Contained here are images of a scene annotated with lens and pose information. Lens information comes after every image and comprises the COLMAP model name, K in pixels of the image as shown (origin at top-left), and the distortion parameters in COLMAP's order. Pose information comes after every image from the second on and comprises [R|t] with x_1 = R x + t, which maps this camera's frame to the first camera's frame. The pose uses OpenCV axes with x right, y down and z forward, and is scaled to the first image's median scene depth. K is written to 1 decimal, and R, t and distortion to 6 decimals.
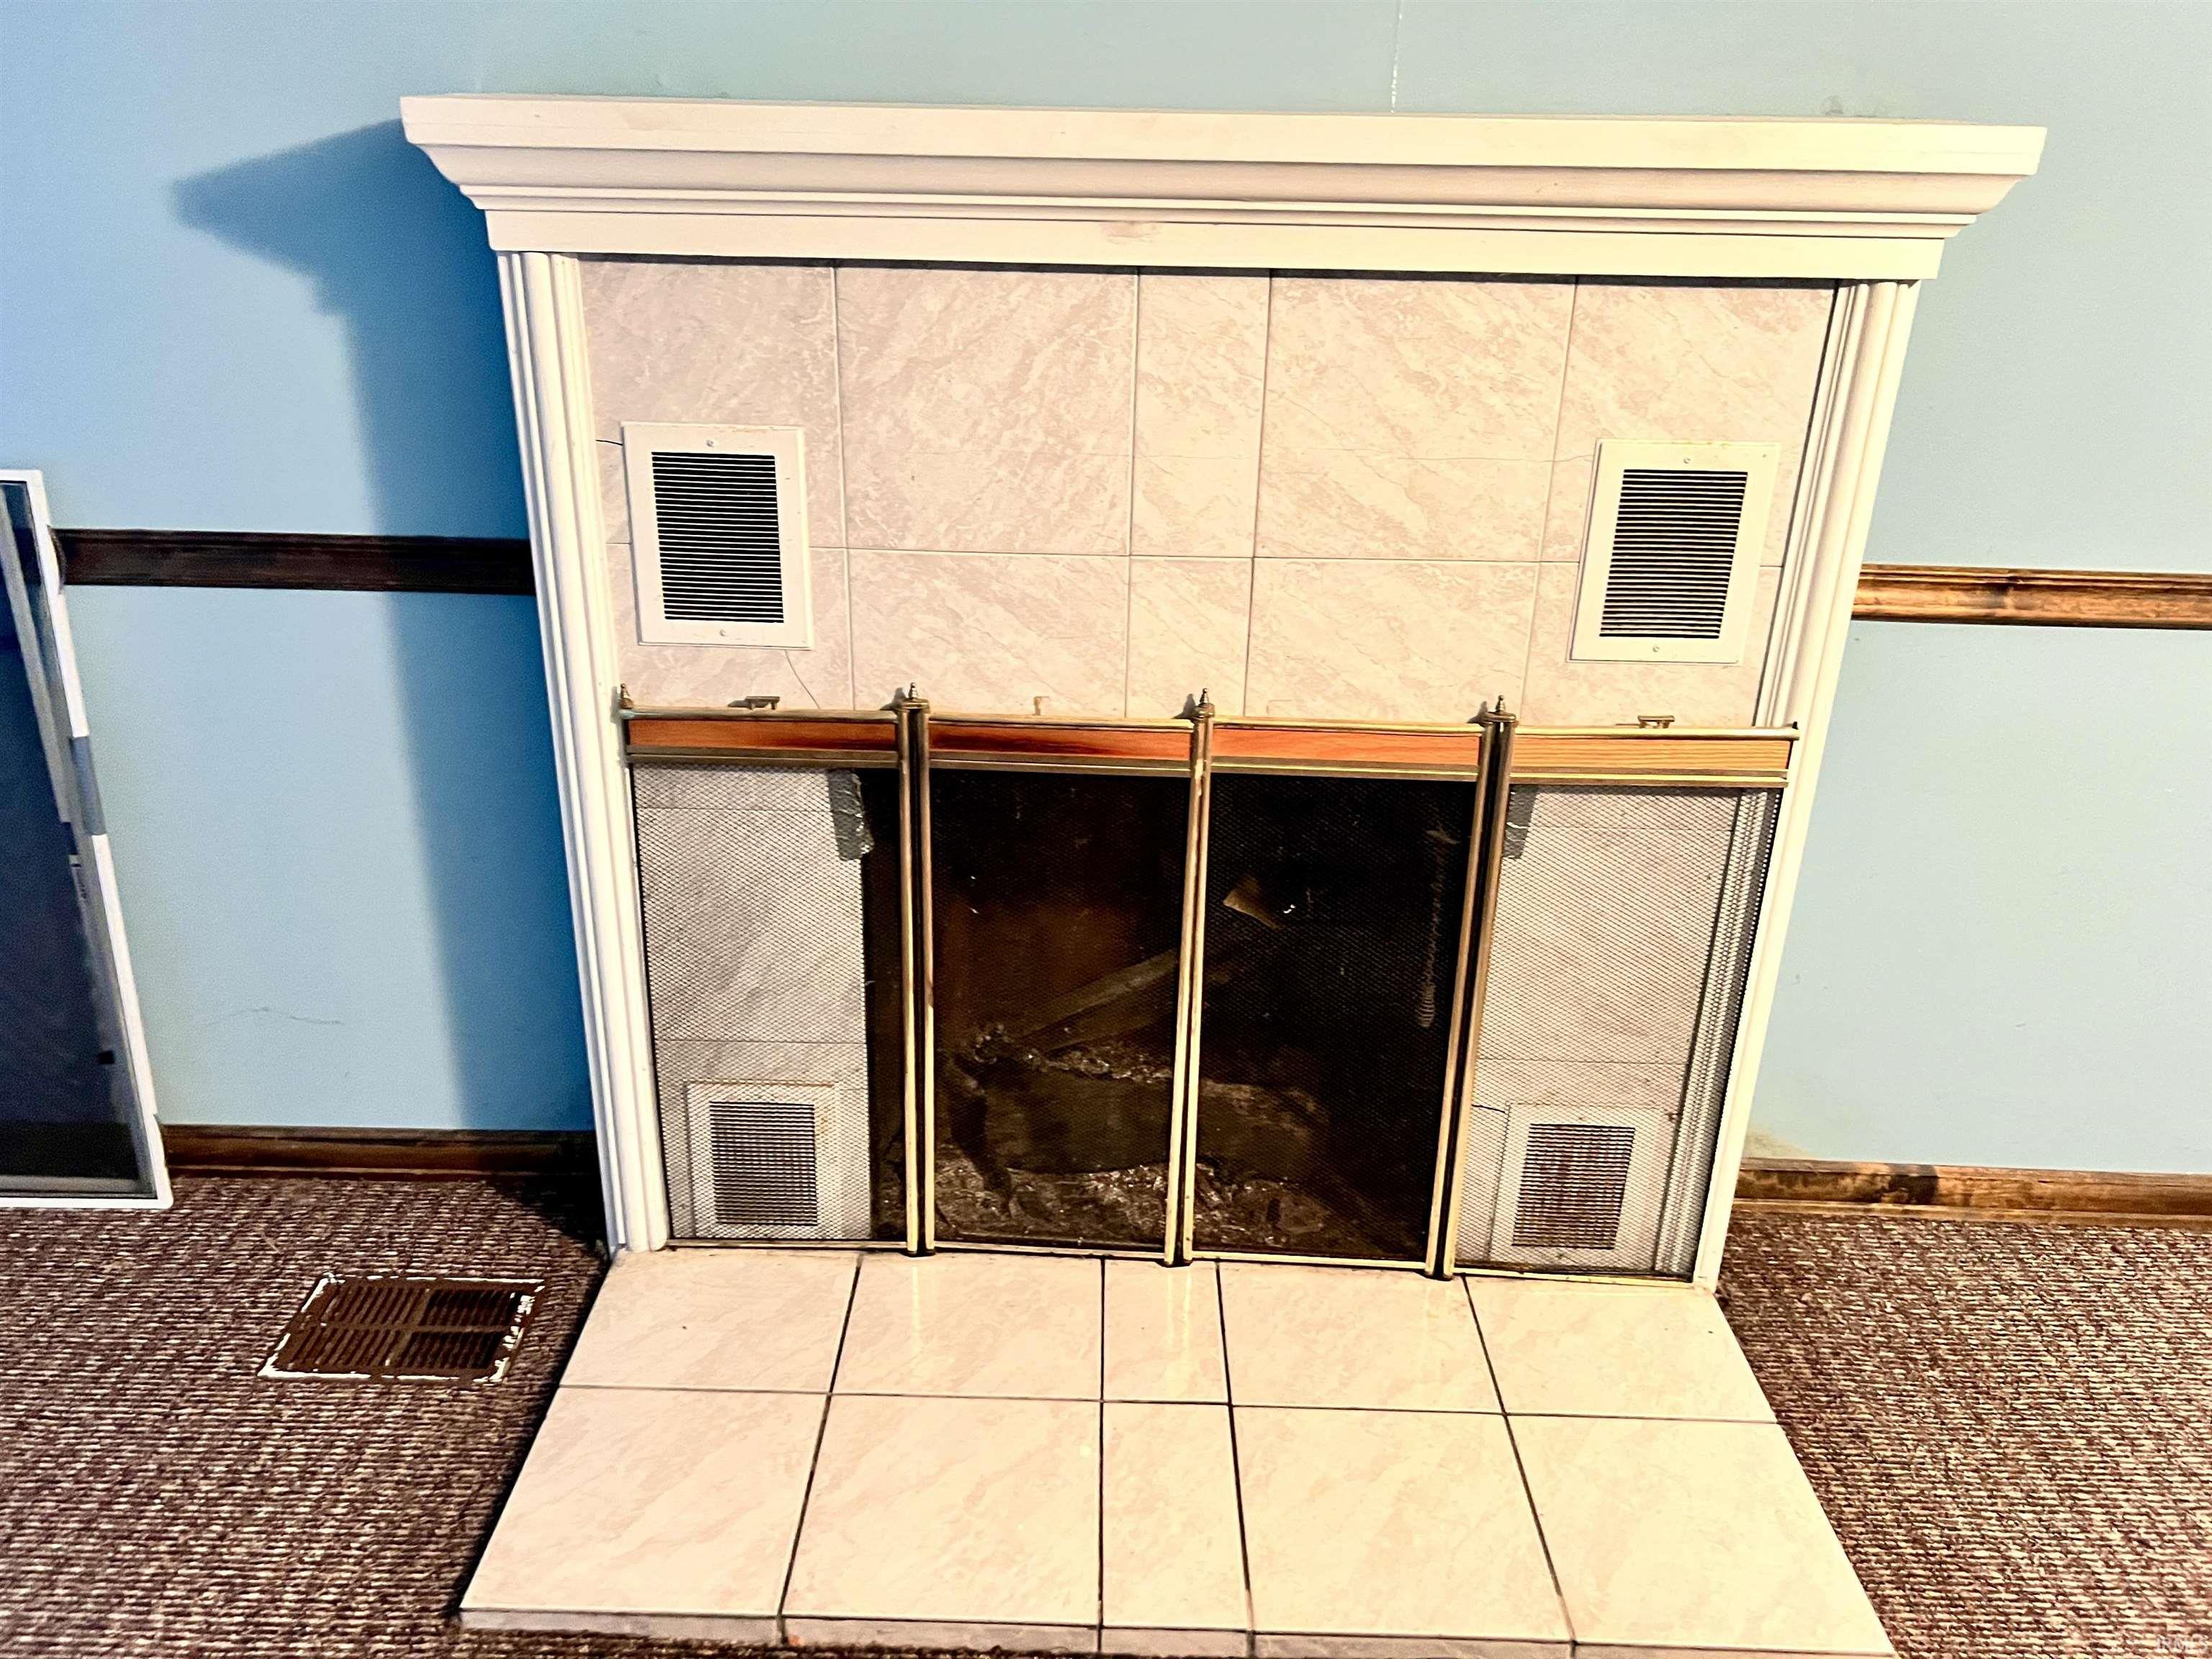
lens RADIAL K [[1661.2, 0, 1090.2], [0, 1661.2, 838.7], [0, 0, 1]] dist [0.058199, -0.068327]
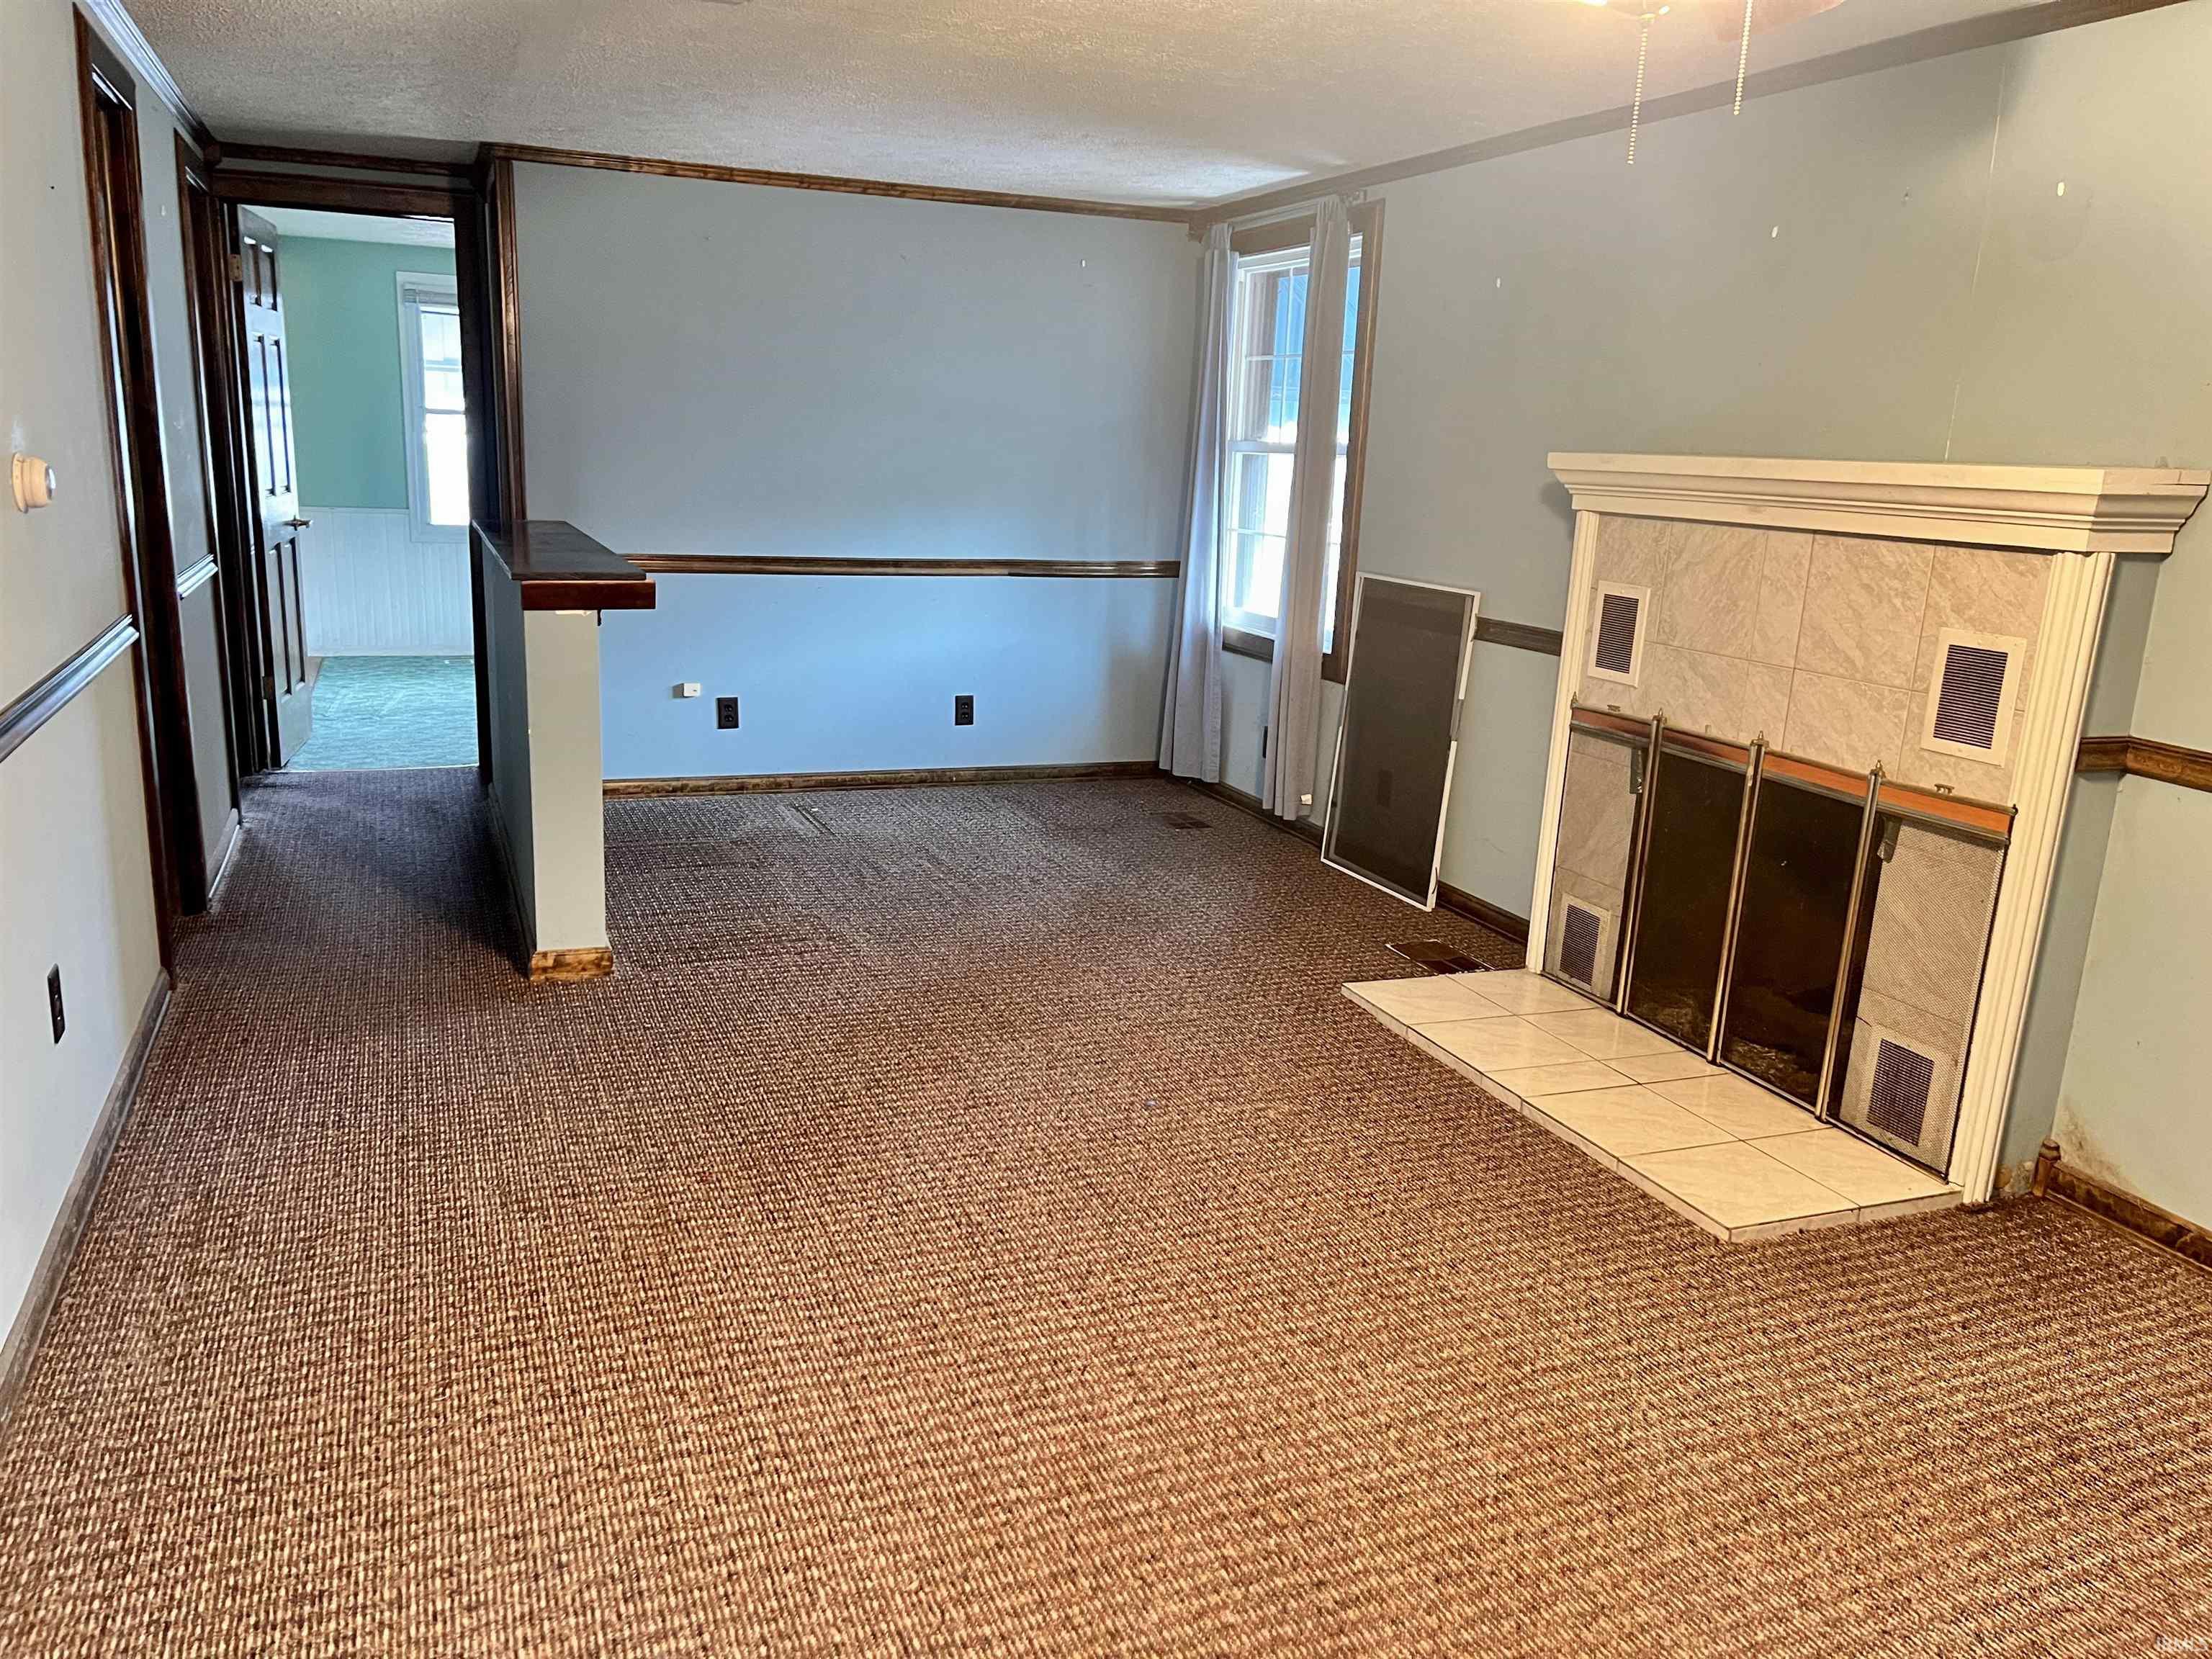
lens RADIAL K [[1661.2, 0, 1109.5], [0, 1661.2, 835.8], [0, 0, 1]] dist [0.058199, -0.068327]
pose [[0.394599, 0.211884, -0.894090, 1.571632], [-0.400945, 0.915231, 0.039940, 0.255899], [0.826762, 0.342720, 0.446103, -0.490009]]
